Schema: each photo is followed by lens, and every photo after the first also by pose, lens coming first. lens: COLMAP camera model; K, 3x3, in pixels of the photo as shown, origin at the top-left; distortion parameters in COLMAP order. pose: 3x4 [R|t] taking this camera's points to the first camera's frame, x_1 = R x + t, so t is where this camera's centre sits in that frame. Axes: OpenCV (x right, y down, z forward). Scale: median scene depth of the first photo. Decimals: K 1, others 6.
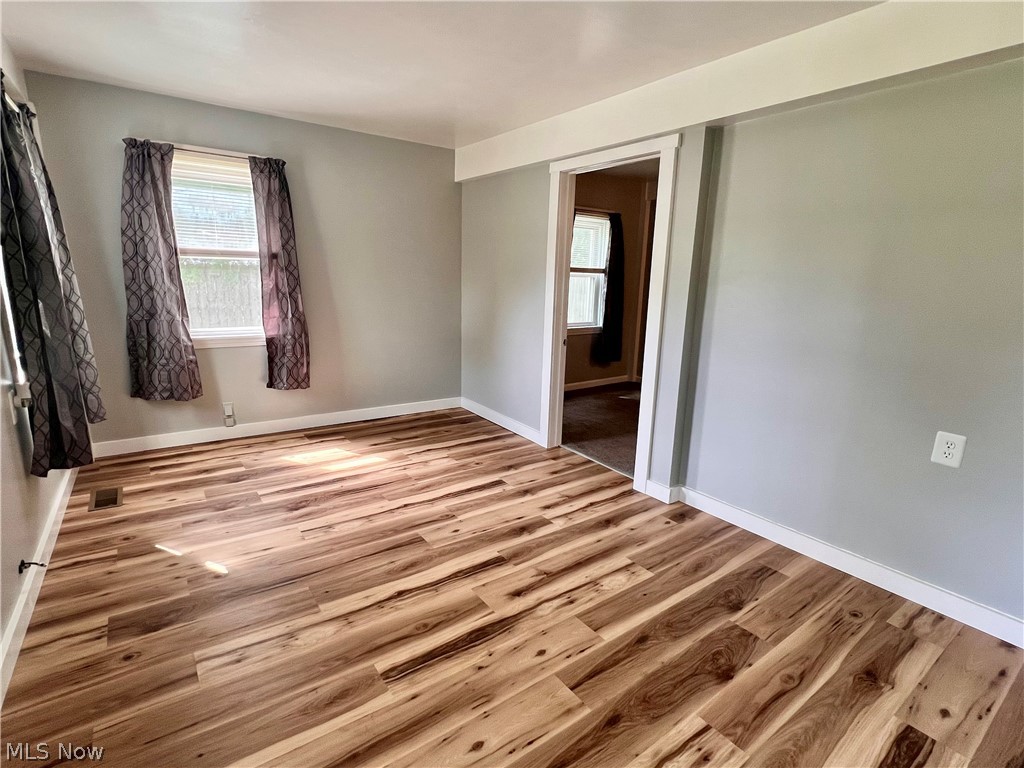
lens RADIAL K [[509.4, 0, 503.2], [0, 509.4, 387.8], [0, 0, 1]] dist [-0.000500, -0.000121]
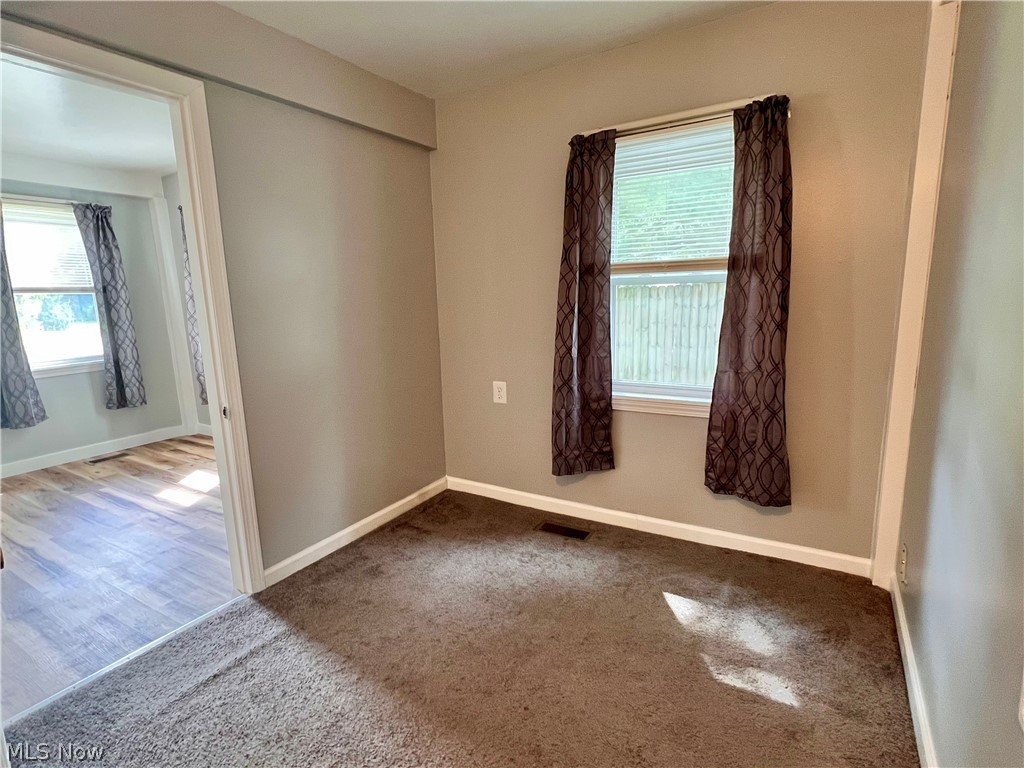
lens RADIAL K [[509.4, 0, 509.2], [0, 509.4, 386.9], [0, 0, 1]] dist [-0.000500, -0.000121]
pose [[0.397246, 0.125606, -0.909076, 0.994865], [-0.163713, 0.984399, 0.064475, -0.271969], [0.902991, 0.123215, 0.411612, 1.421758]]
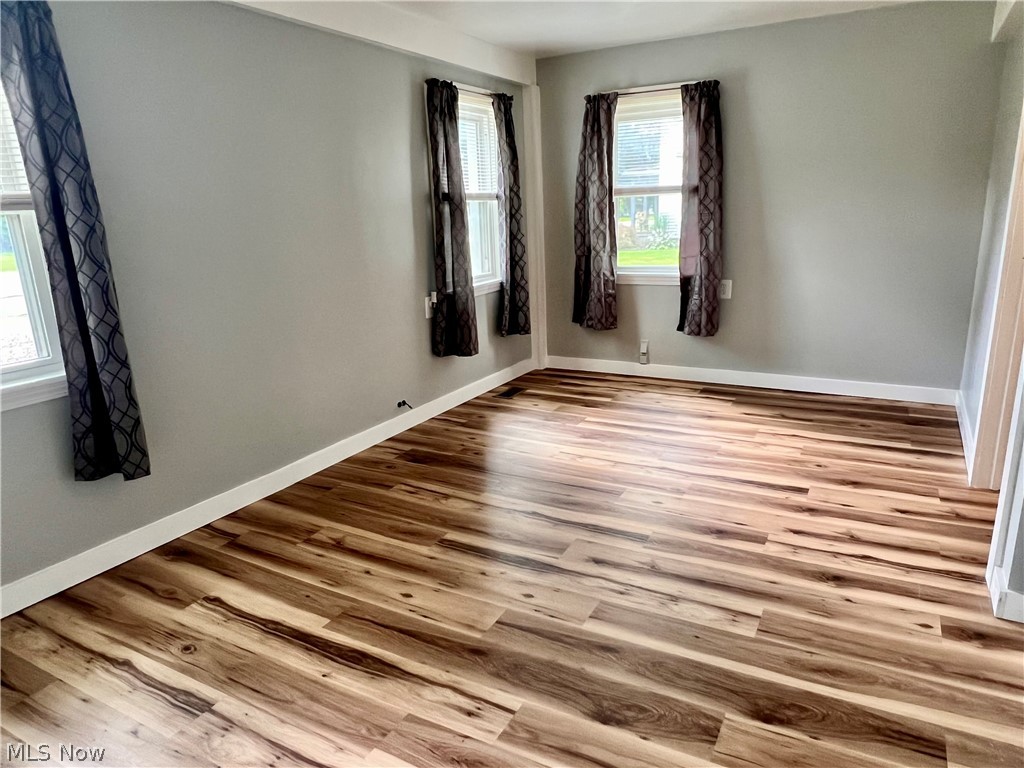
lens RADIAL K [[675.7, 0, 515.1], [0, 675.7, 390.3], [0, 0, 1]] dist [-0.001553, 0.000801]
pose [[0.433529, 0.191044, -0.880656, 0.736484], [-0.150089, 0.978927, 0.138477, -0.027607], [0.888553, 0.072143, 0.453067, 0.234758]]
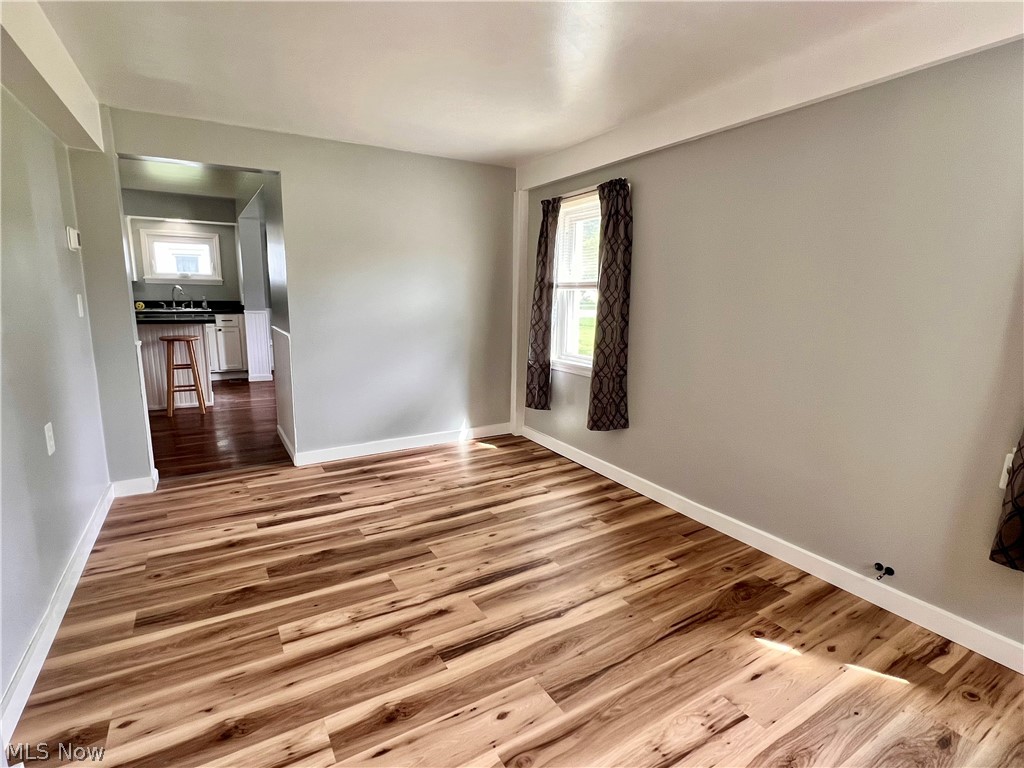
lens RADIAL K [[509.4, 0, 507.8], [0, 509.4, 378.5], [0, 0, 1]] dist [-0.000500, -0.000121]
pose [[-0.995570, -0.056880, 0.074863, -0.115121], [-0.024209, 0.924479, 0.380463, -0.309343], [-0.090850, 0.376965, -0.921761, 1.333918]]
